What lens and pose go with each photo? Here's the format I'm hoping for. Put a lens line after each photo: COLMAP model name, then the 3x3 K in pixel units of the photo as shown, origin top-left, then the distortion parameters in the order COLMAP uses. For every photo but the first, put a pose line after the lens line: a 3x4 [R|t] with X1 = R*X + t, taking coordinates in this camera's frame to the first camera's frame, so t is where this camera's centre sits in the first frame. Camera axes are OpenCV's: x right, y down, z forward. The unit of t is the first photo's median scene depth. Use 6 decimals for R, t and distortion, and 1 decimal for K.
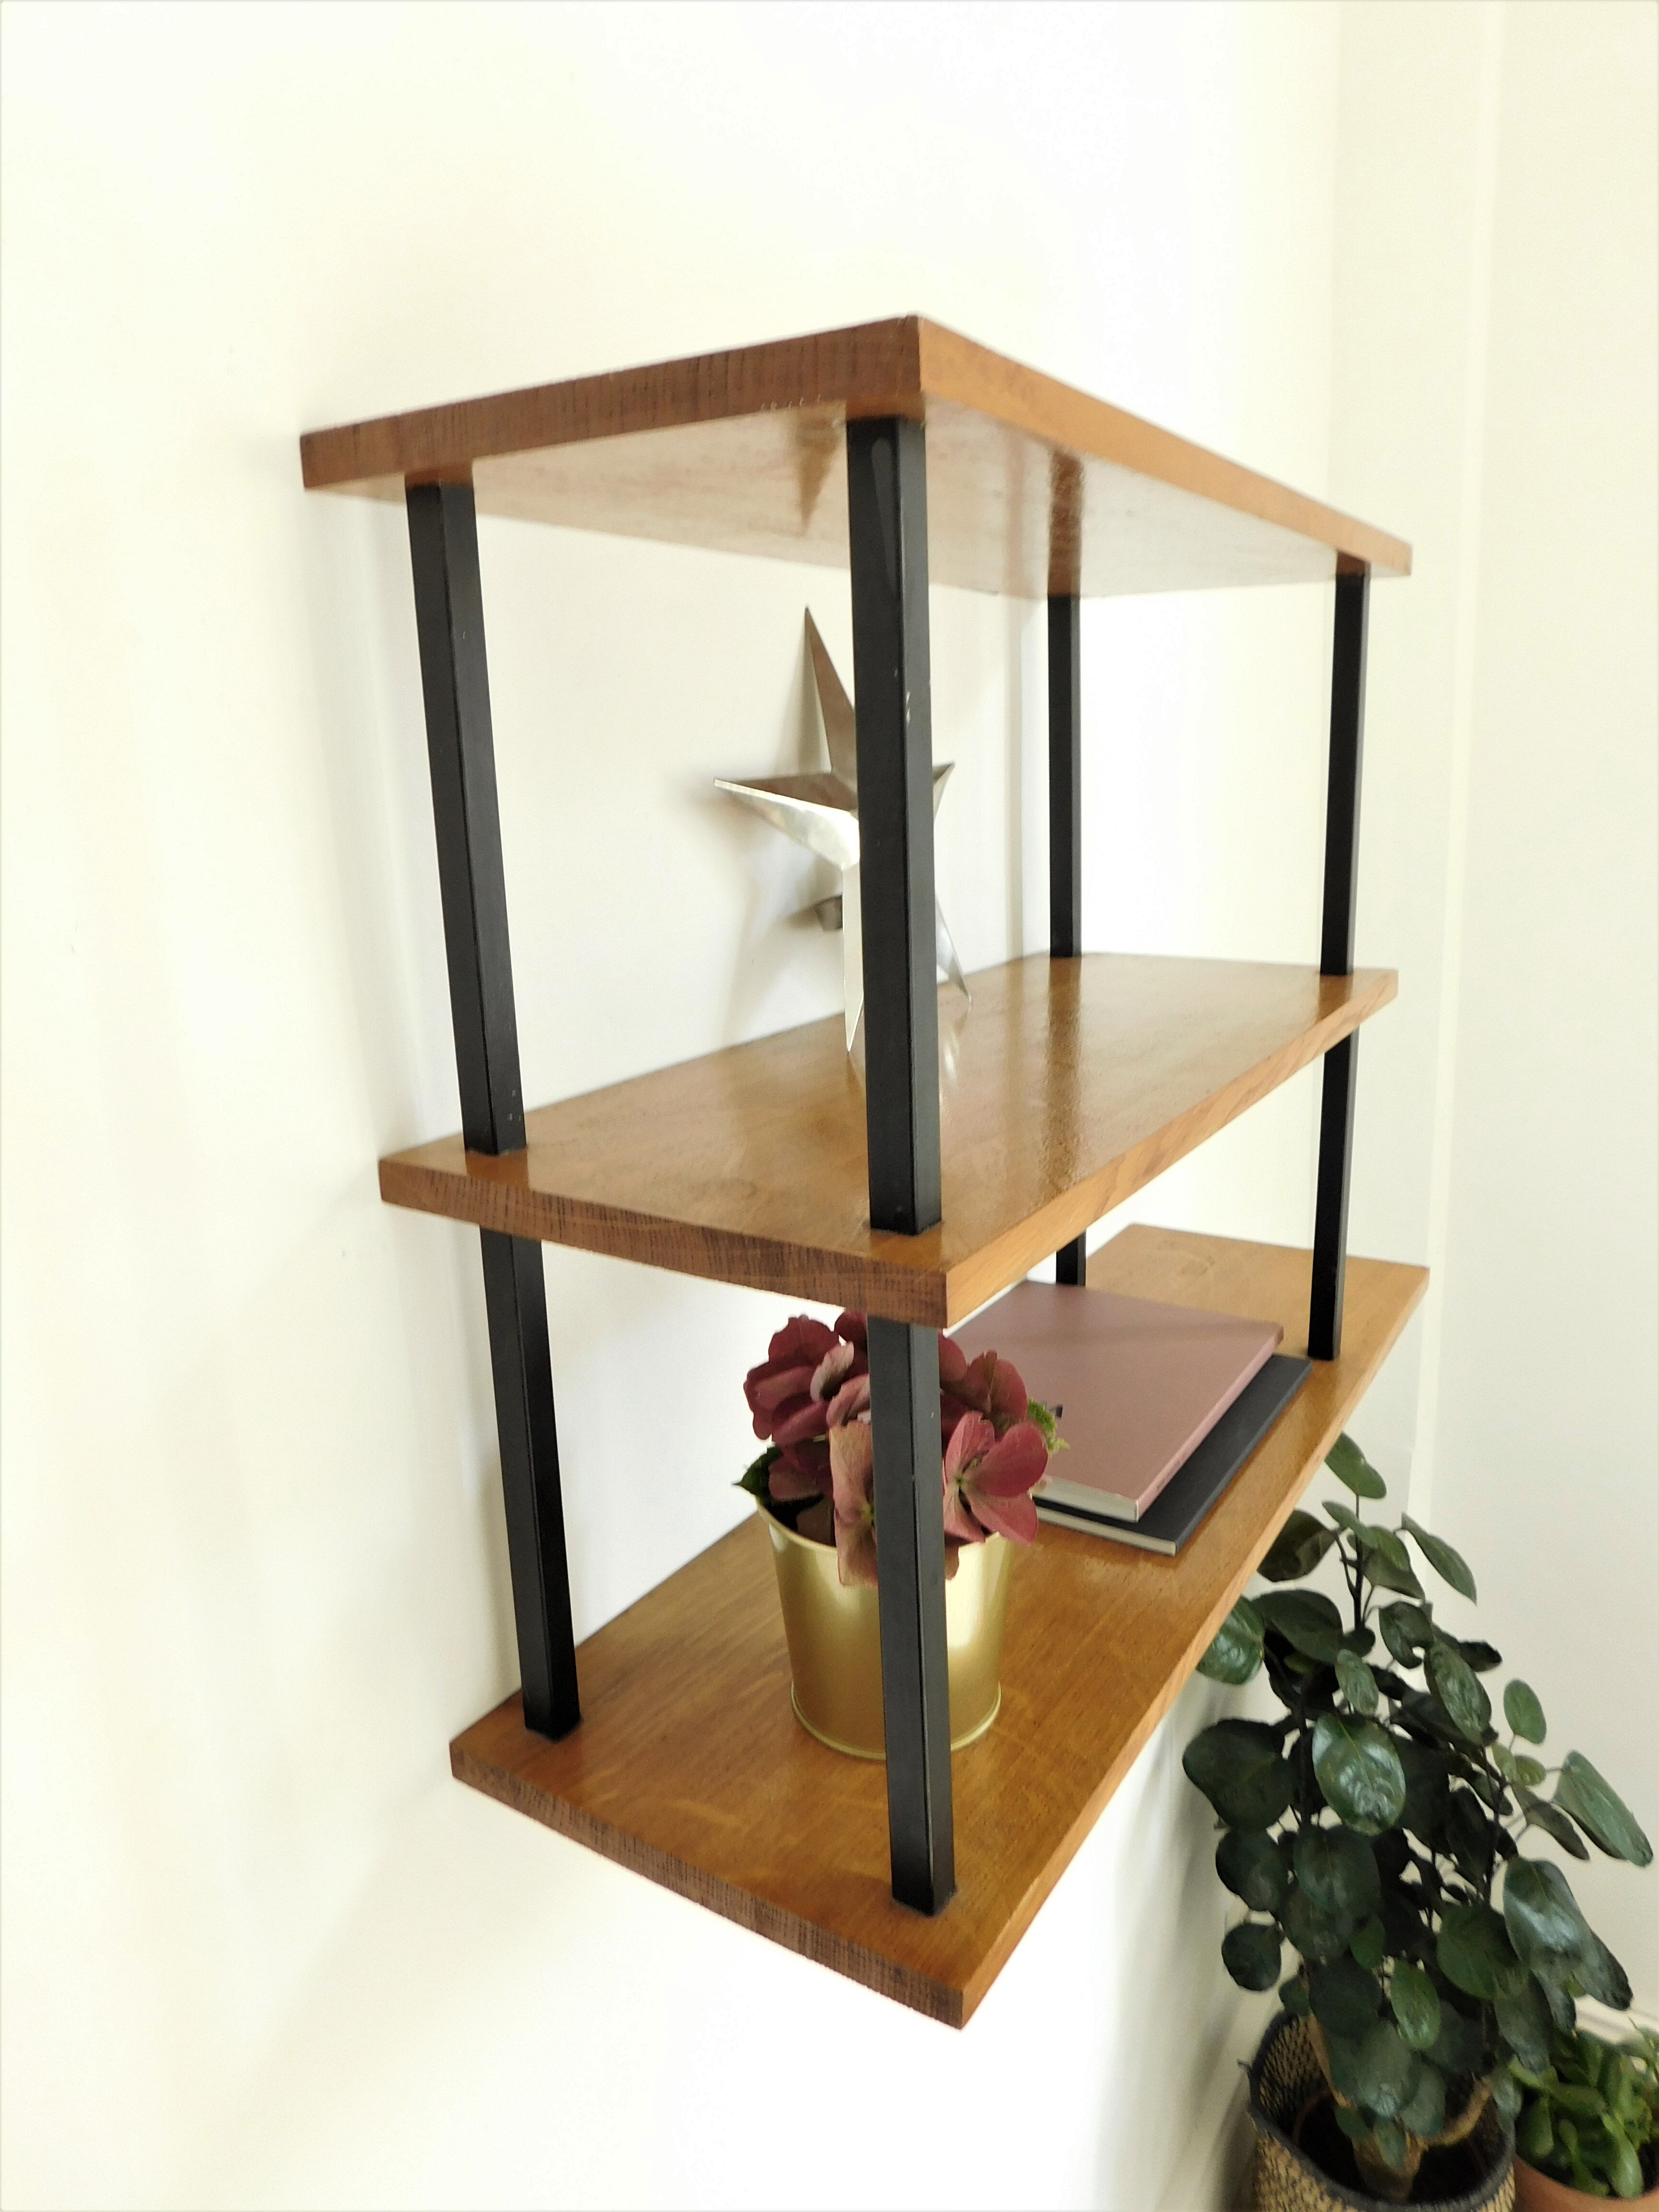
lens RADIAL K [[1487.0, 0, 829.3], [0, 1487.0, 1105.4], [0, 0, 1]] dist [-0.029898, 0.020619]
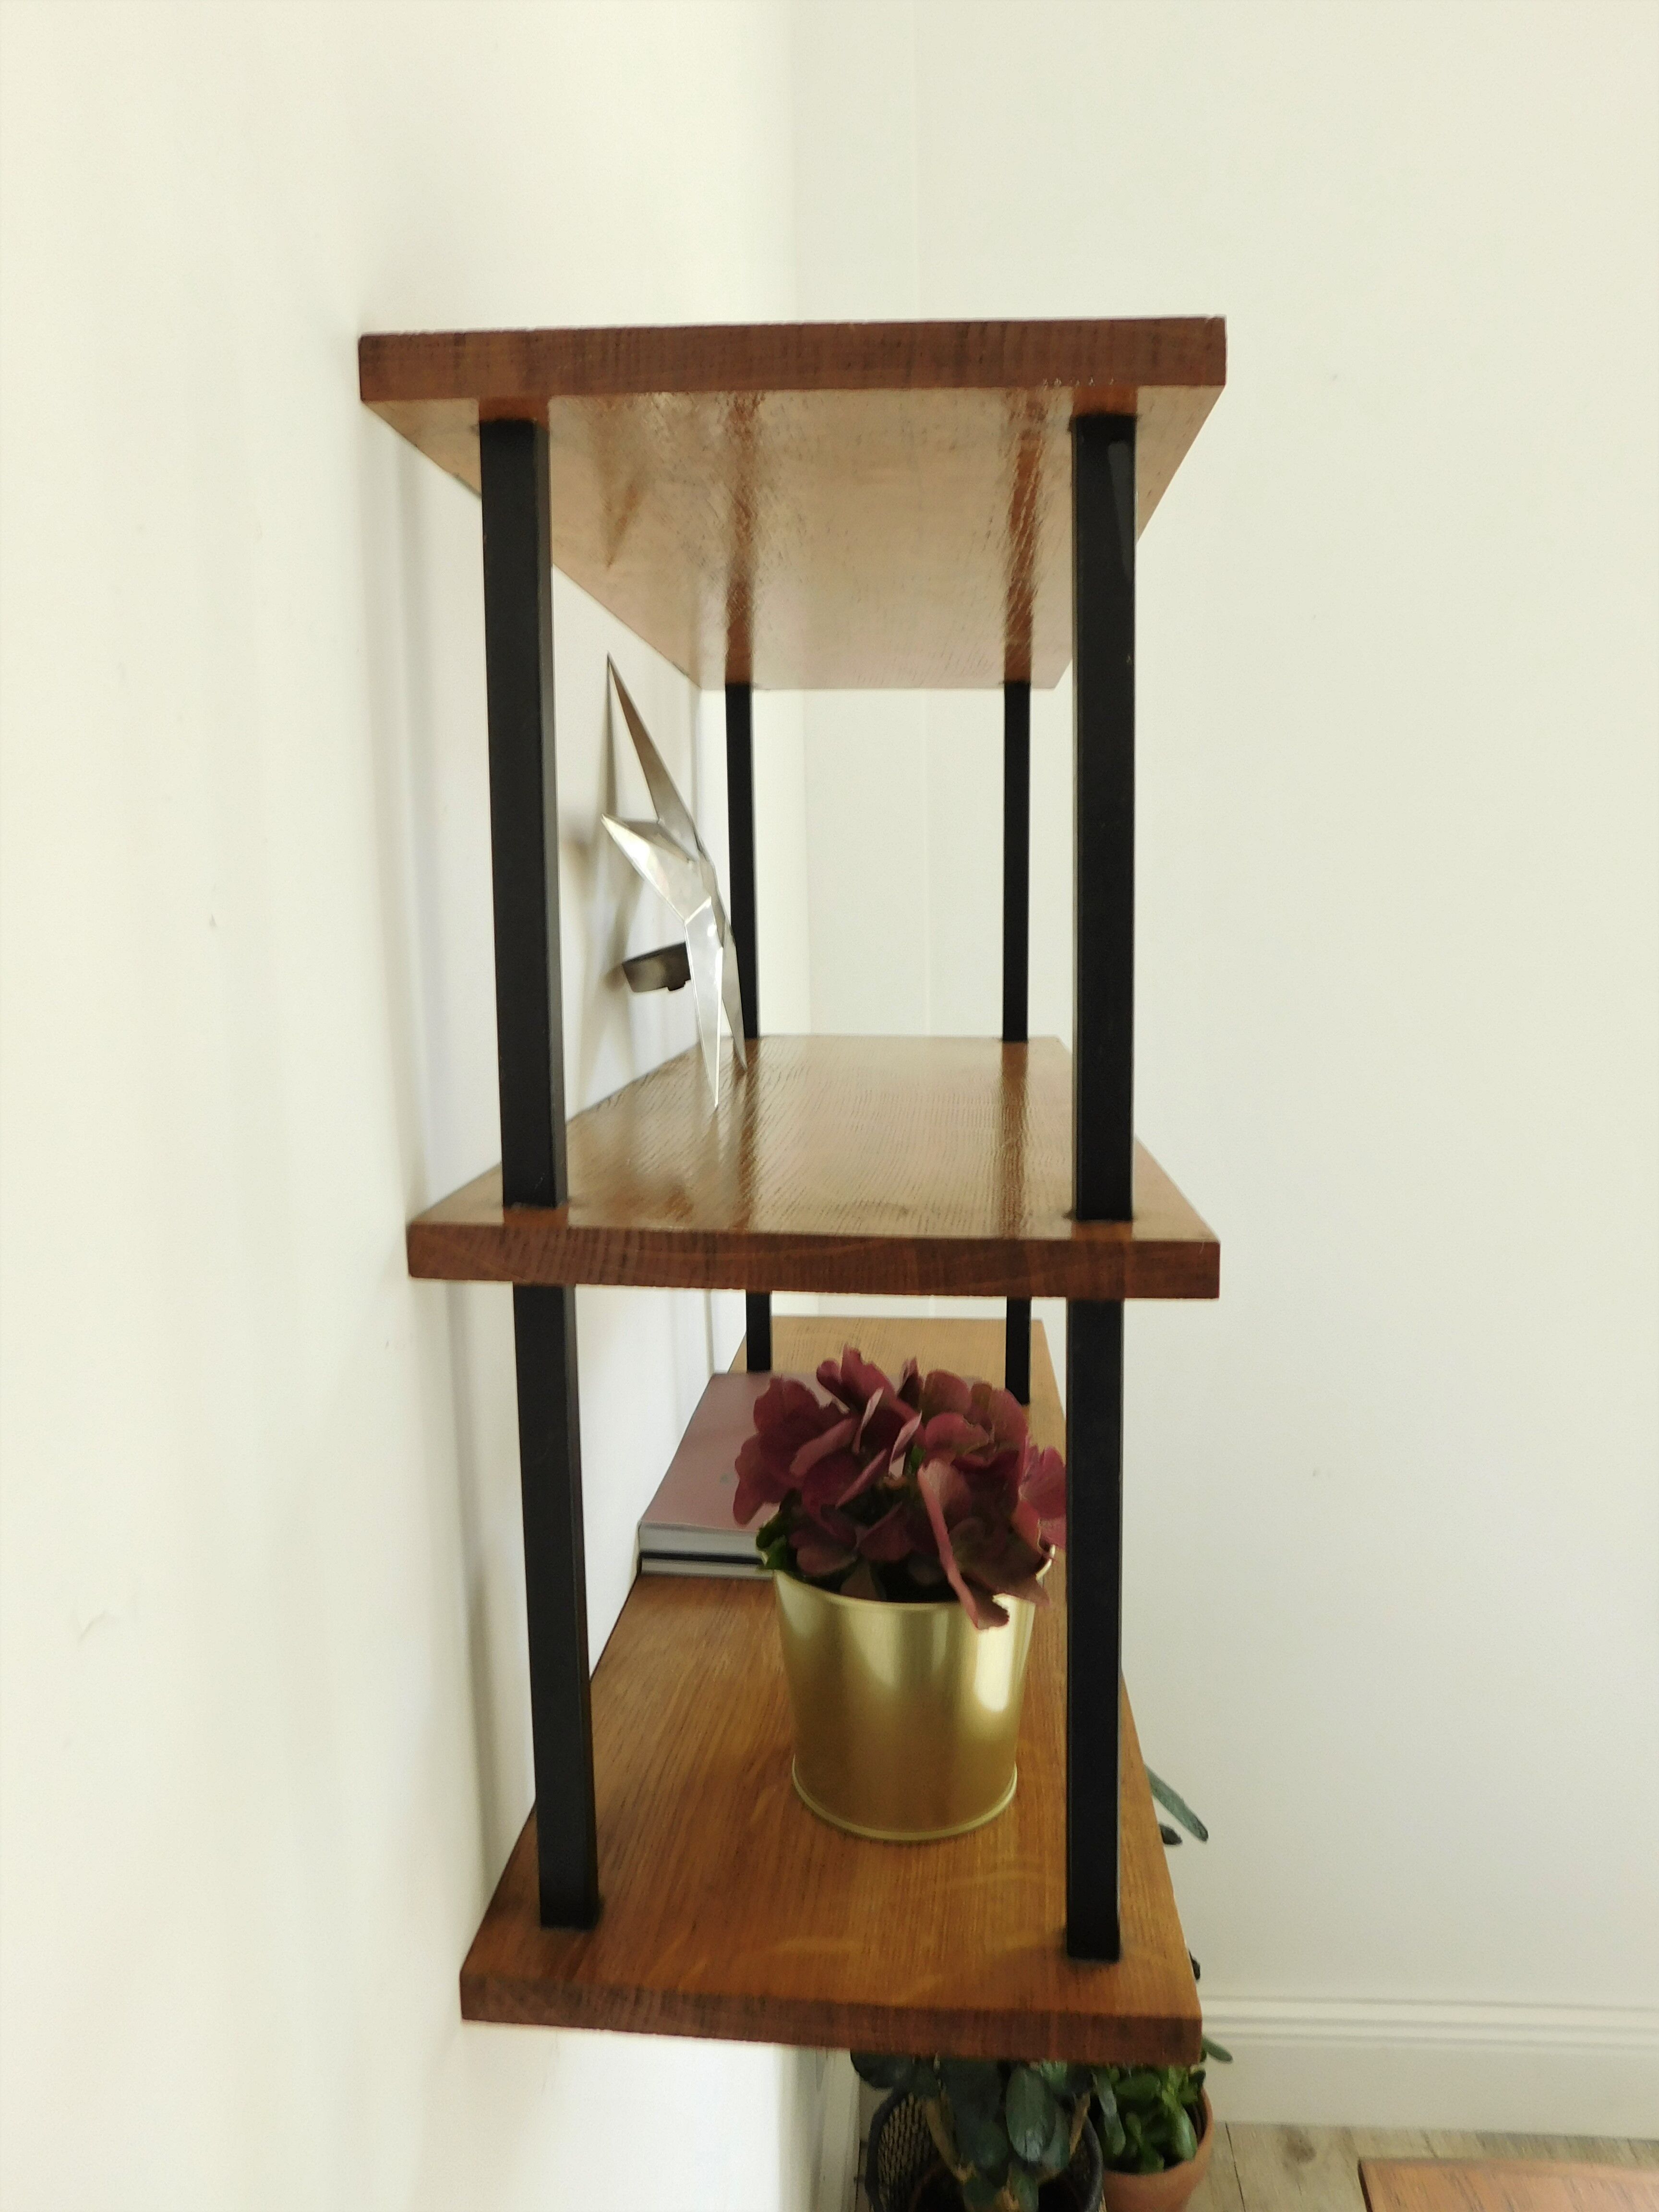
lens RADIAL K [[1487.0, 0, 826.1], [0, 1487.0, 1112.7], [0, 0, 1]] dist [-0.029898, 0.020619]
pose [[0.874239, -0.043251, 0.483565, -0.488908], [0.094141, 0.992221, -0.081451, 0.062515], [-0.476280, 0.116731, 0.871511, 0.183716]]
